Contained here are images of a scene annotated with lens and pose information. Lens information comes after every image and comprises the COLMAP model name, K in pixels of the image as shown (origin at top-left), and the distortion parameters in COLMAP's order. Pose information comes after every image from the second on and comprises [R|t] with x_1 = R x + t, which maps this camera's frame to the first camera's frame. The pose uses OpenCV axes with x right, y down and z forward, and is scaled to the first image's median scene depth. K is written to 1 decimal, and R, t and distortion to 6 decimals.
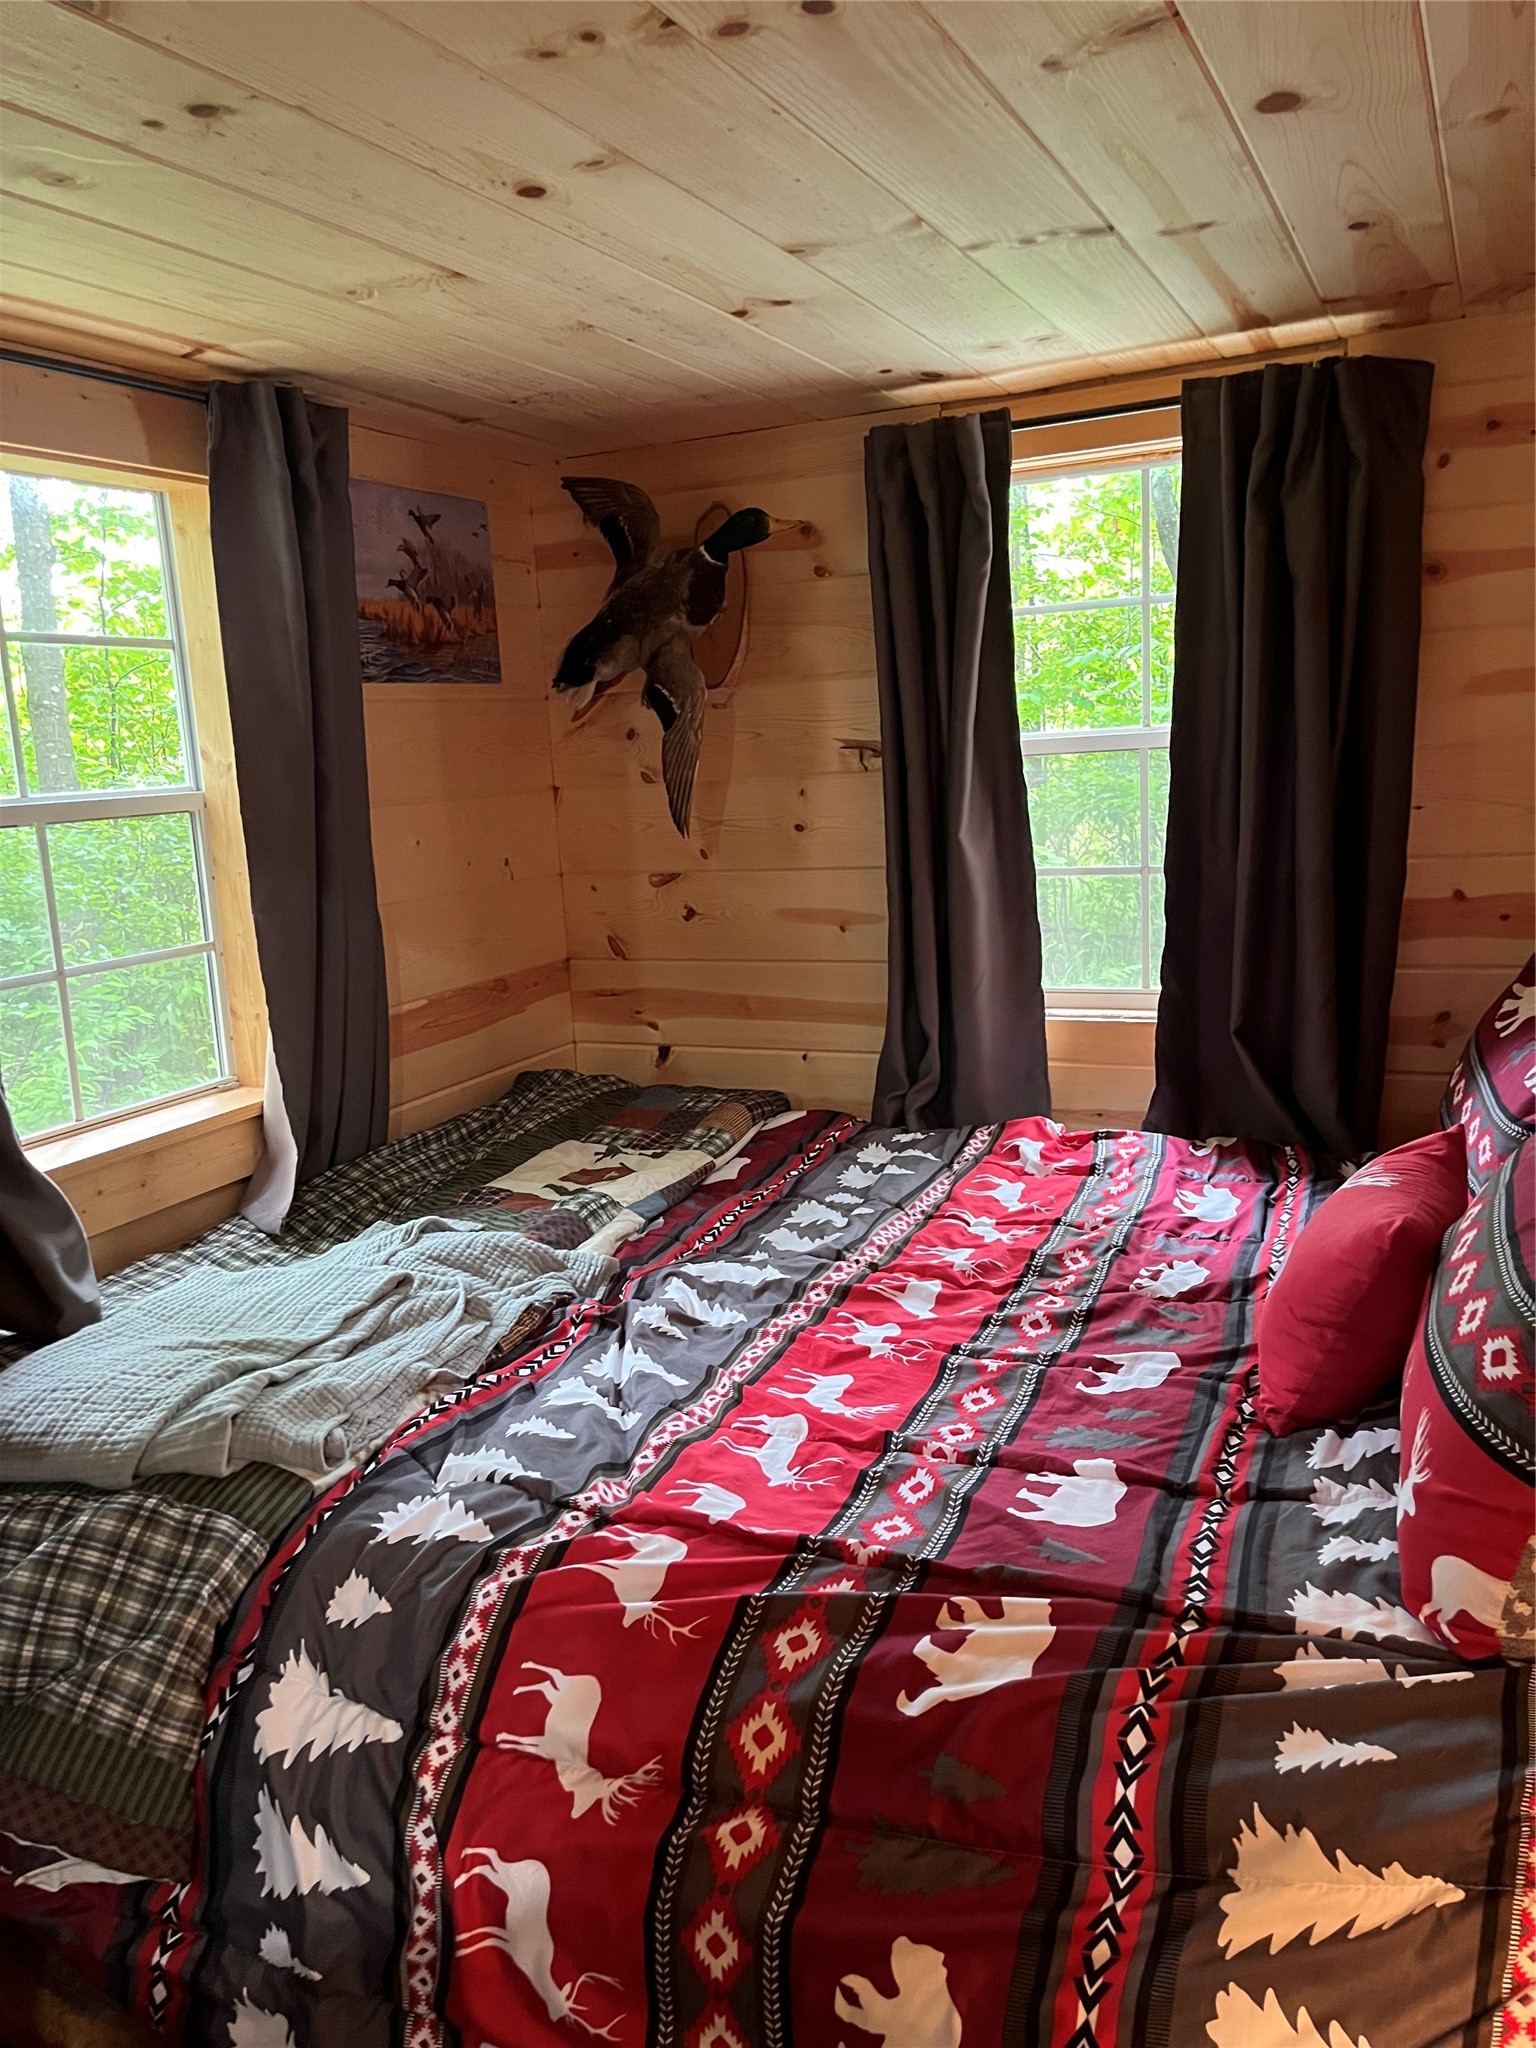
lens RADIAL K [[1557.8, 0, 768.0], [0, 1557.8, 1024.0], [0, 0, 1]] dist [0.114905, -0.135820]
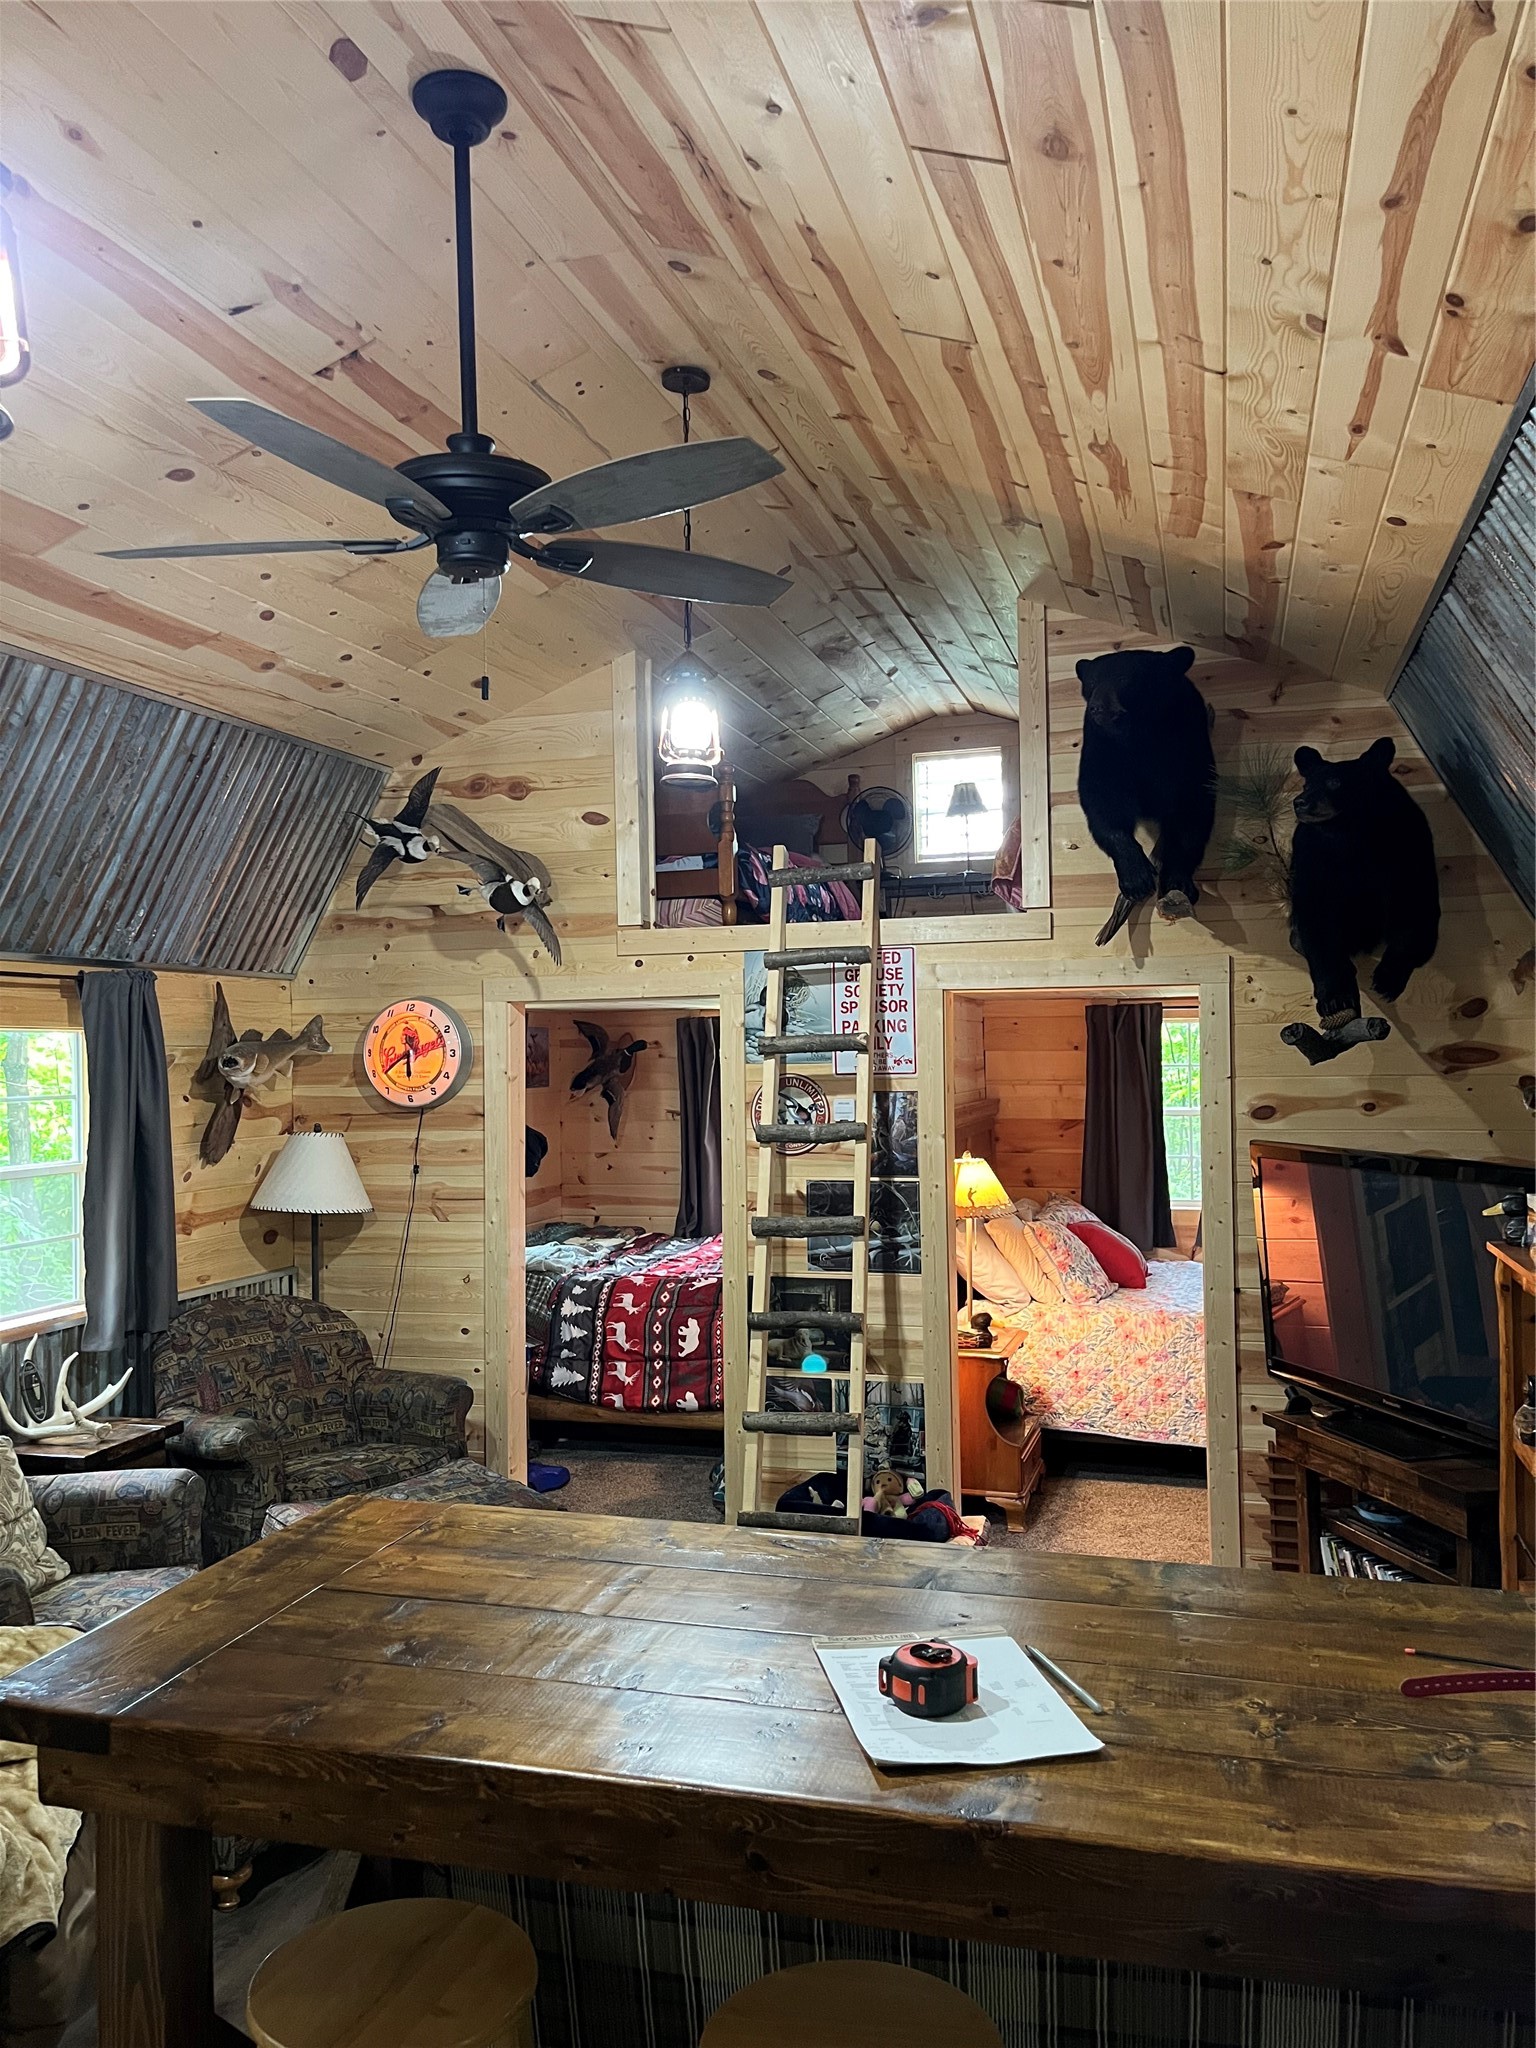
lens RADIAL K [[1540.0, 0, 768.0], [0, 1540.0, 1024.0], [0, 0, 1]] dist [0.071139, -0.131745]
pose [[0.986963, 0.043021, 0.155090, -0.253083], [-0.009749, 0.977824, -0.209201, 0.306722], [-0.160651, 0.204962, 0.965496, -2.150144]]
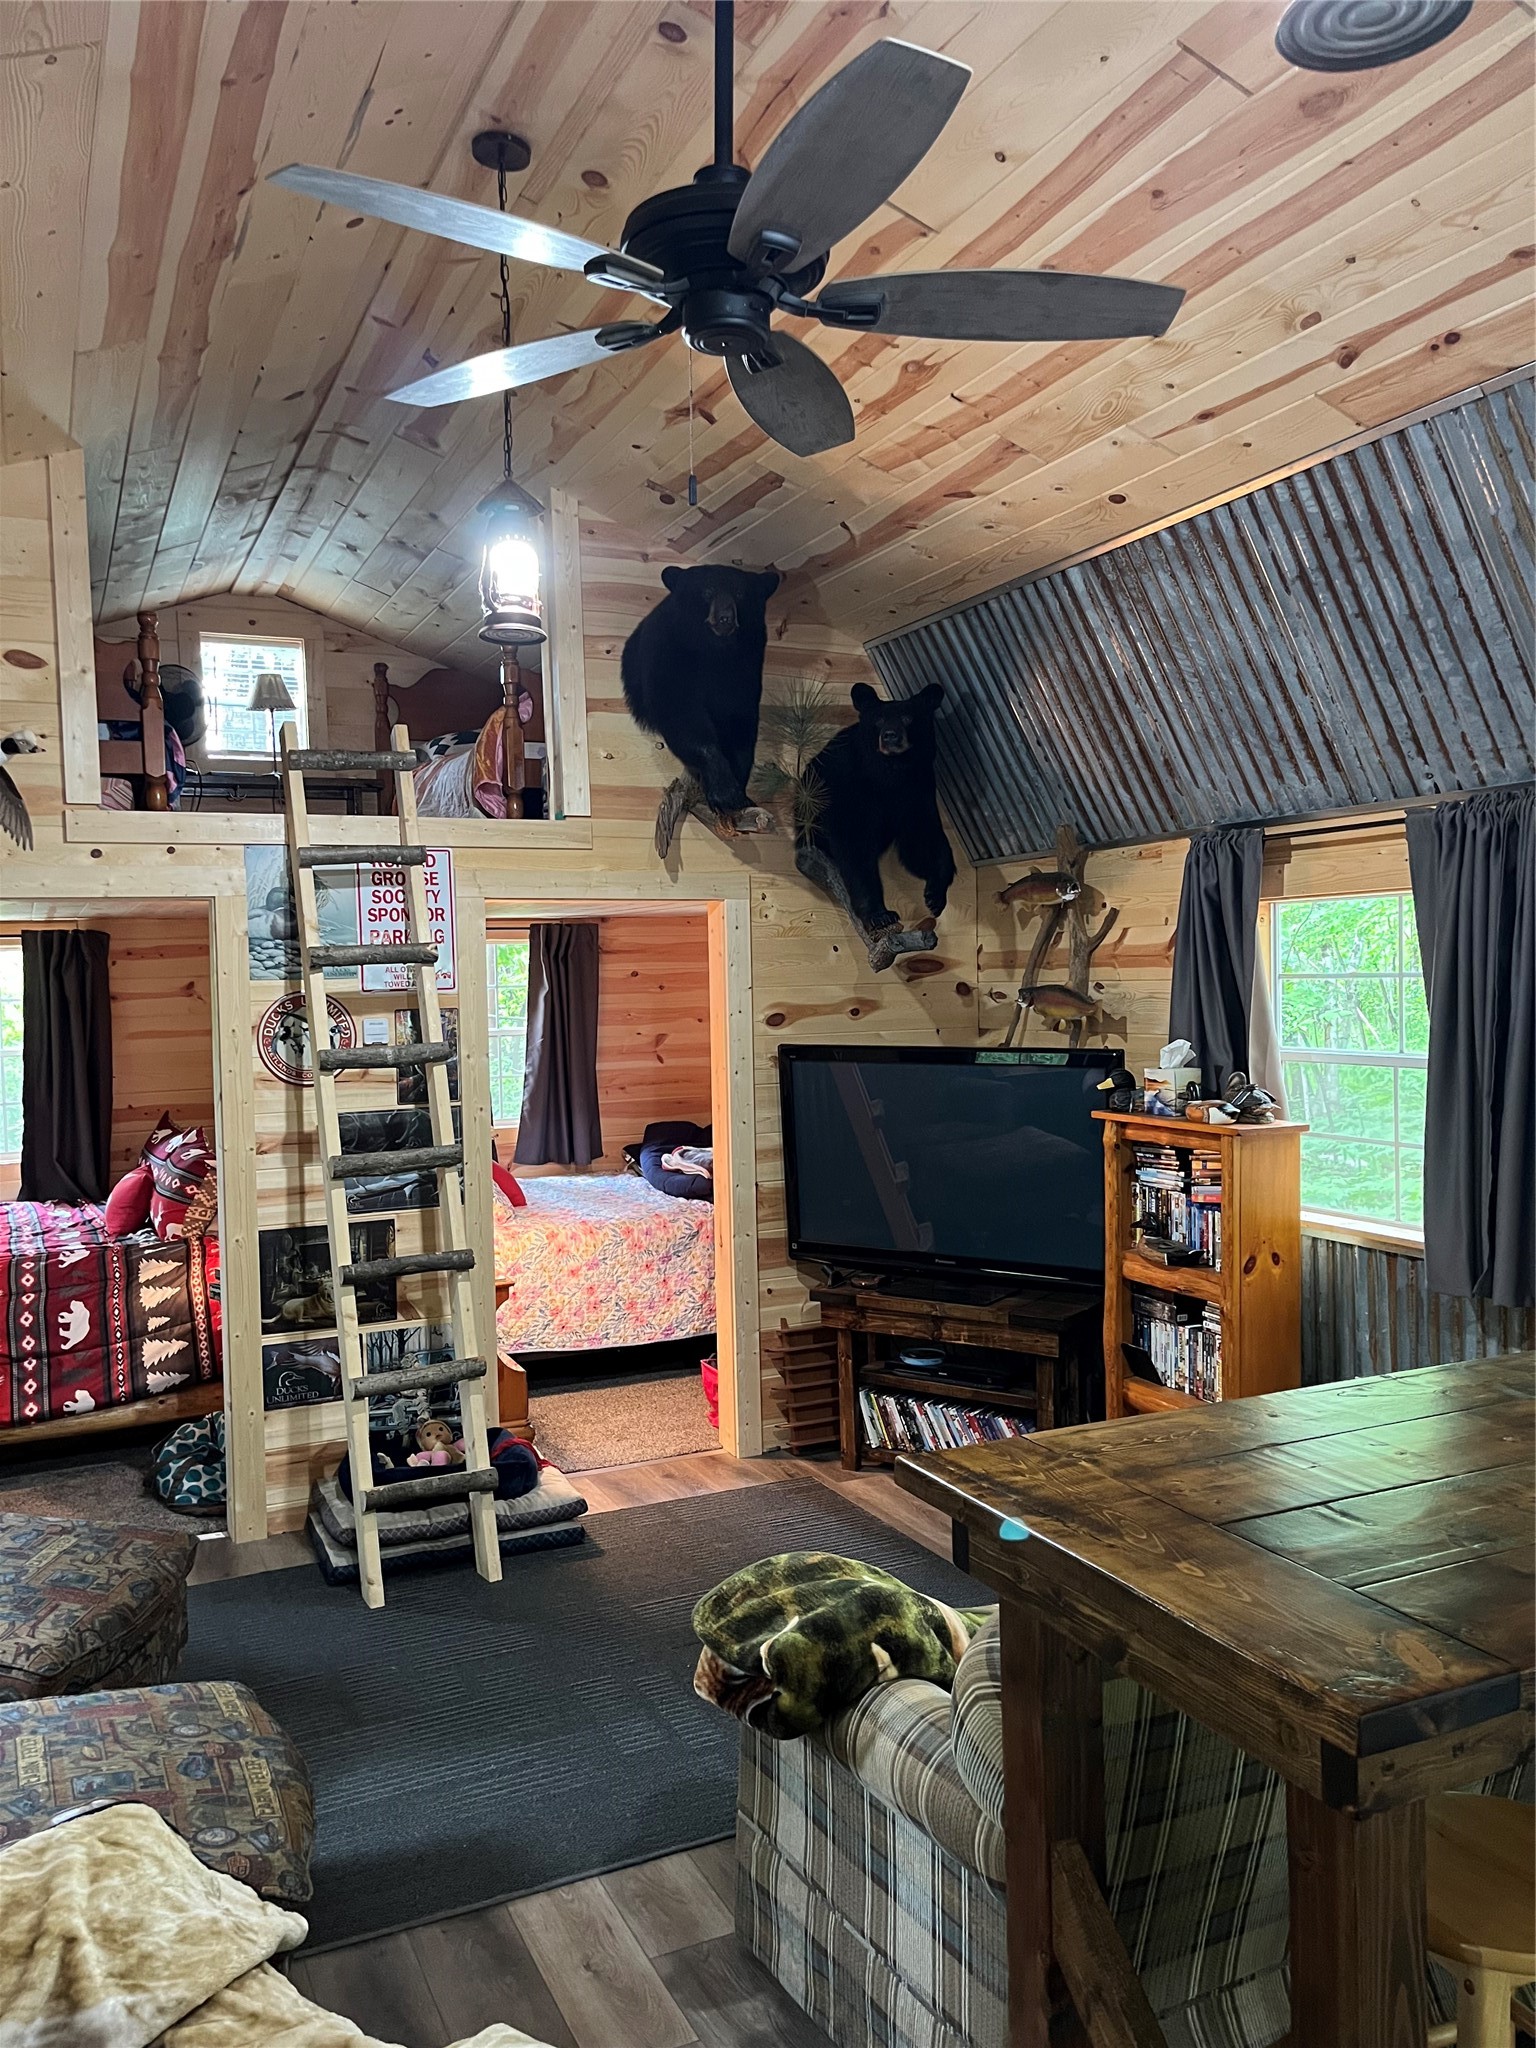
lens RADIAL K [[1532.4, 0, 778.8], [0, 1532.4, 1031.5], [0, 0, 1]] dist [0.068483, -0.109967]
pose [[0.632240, 0.009376, 0.774716, -0.970554], [0.131682, 0.984078, -0.119374, 0.266659], [-0.763500, 0.177489, 0.620939, -1.628241]]
